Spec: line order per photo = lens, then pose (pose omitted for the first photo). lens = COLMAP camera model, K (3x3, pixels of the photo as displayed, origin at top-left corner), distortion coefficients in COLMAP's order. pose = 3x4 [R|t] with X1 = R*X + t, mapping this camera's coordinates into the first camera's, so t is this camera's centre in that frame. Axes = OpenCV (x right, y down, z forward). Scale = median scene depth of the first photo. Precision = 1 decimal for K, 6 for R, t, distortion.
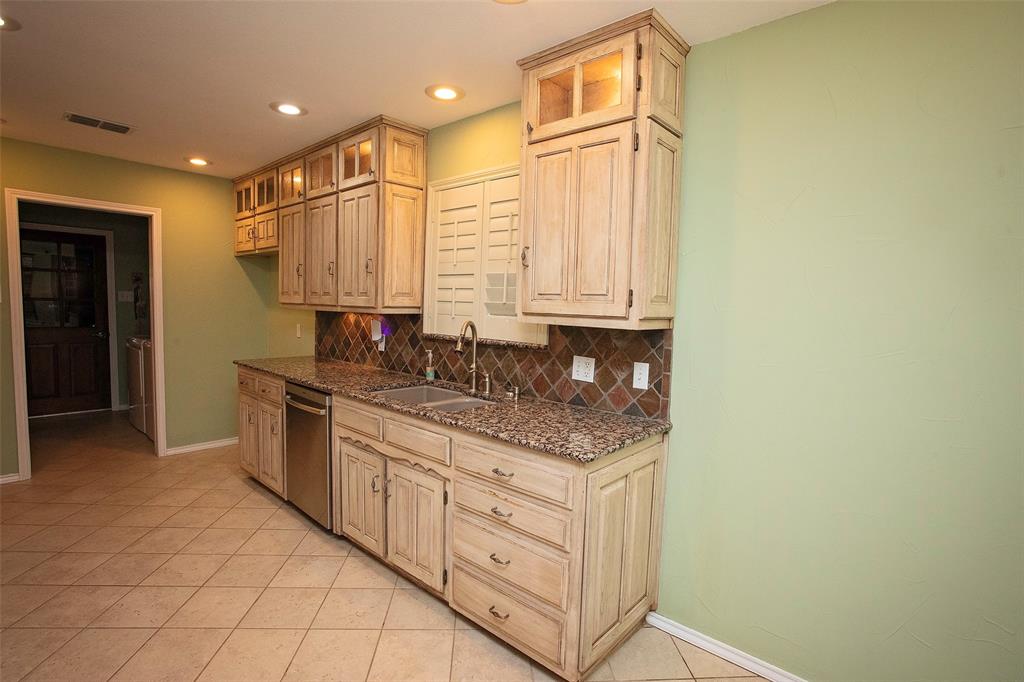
lens RADIAL K [[494.3, 0, 515.7], [0, 494.3, 338.1], [0, 0, 1]] dist [-0.053831, 0.004643]
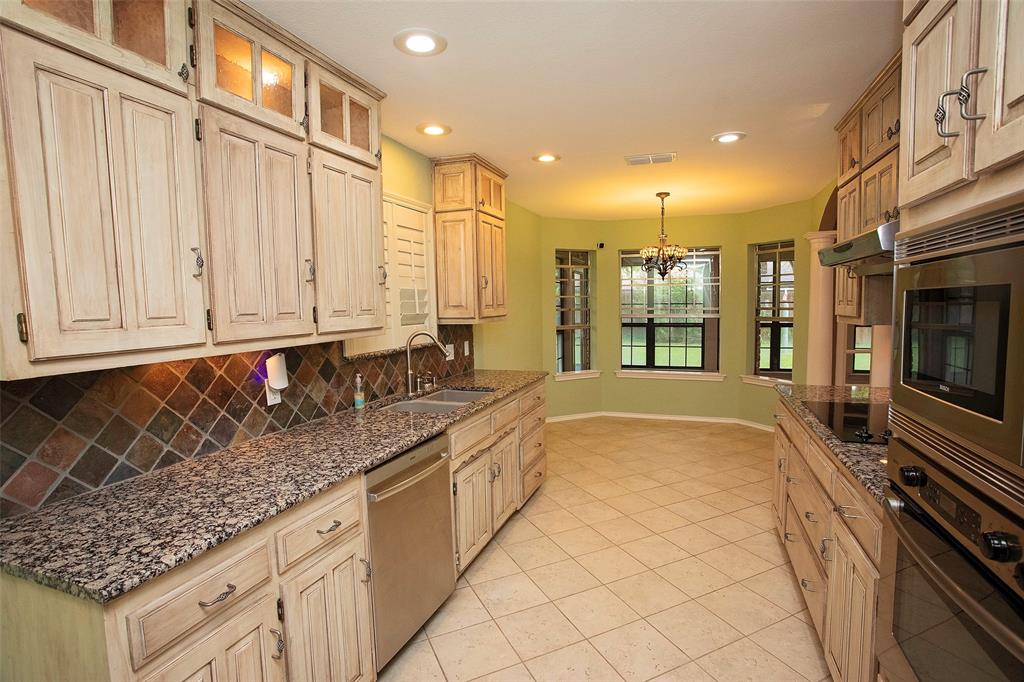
lens RADIAL K [[494.3, 0, 514.9], [0, 494.3, 339.5], [0, 0, 1]] dist [-0.053831, 0.004643]
pose [[-0.369105, -0.088973, 0.925119, -1.086037], [0.076516, 0.989119, 0.125657, -0.124585], [-0.926233, 0.117167, -0.358281, 1.069845]]
